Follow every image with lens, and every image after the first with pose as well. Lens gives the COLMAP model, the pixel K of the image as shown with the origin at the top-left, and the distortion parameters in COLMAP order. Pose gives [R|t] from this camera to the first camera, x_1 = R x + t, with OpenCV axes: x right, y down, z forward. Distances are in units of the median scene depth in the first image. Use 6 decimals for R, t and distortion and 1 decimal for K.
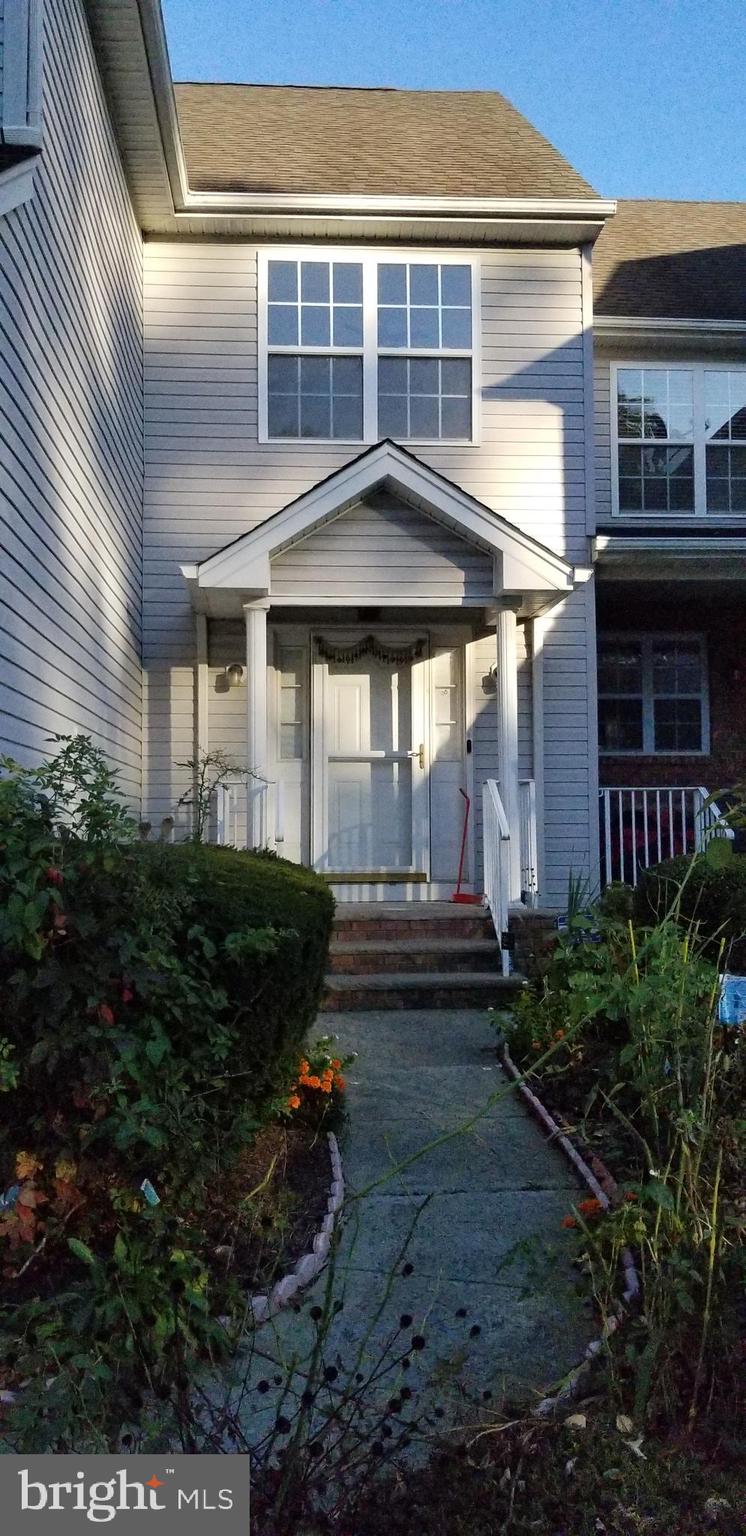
lens RADIAL K [[1169.2, 0, 359.0], [0, 1169.2, 773.1], [0, 0, 1]] dist [0.100501, -0.206912]
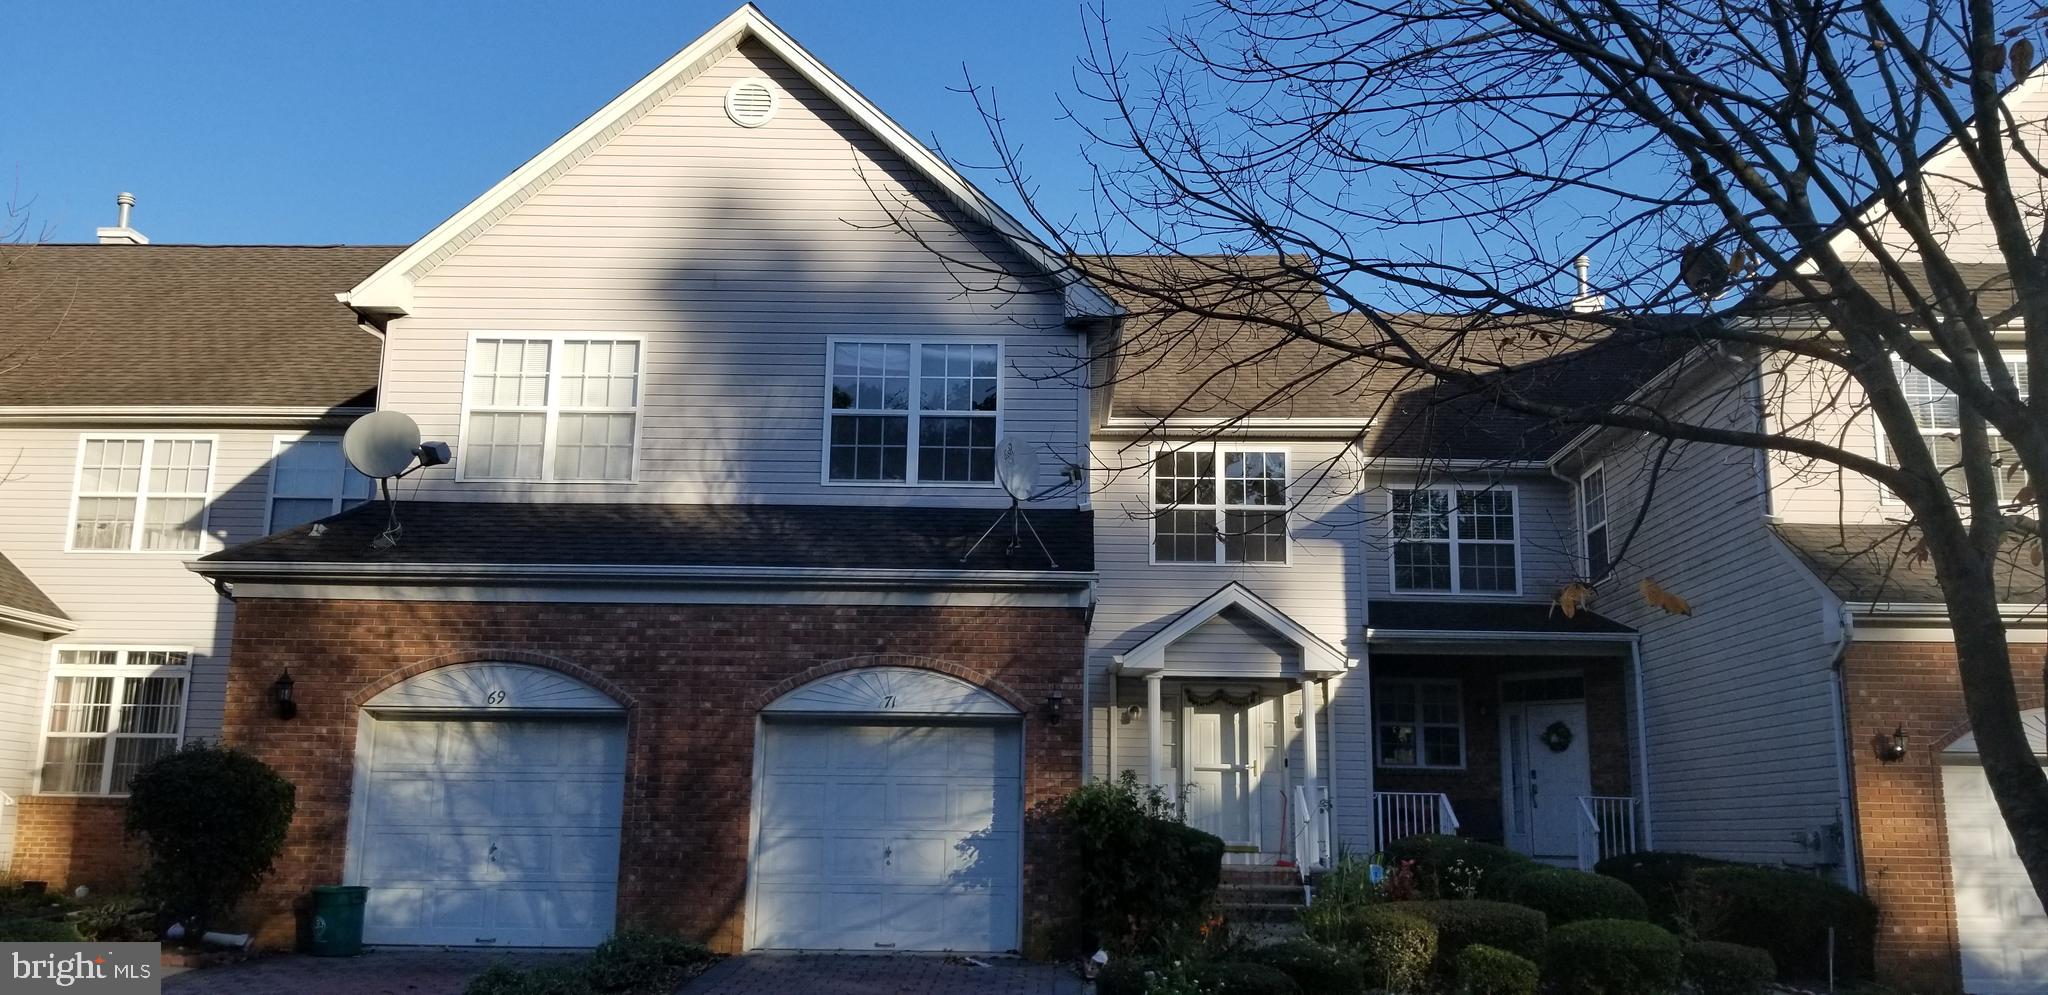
lens RADIAL K [[1532.2, 0, 1049.4], [0, 1532.2, 527.9], [0, 0, 1]] dist [0.120857, -0.202722]
pose [[0.997554, 0.007265, -0.069520, -0.081230], [-0.017387, 0.989113, -0.146125, -0.028058], [0.067701, 0.146976, 0.986820, -1.112443]]
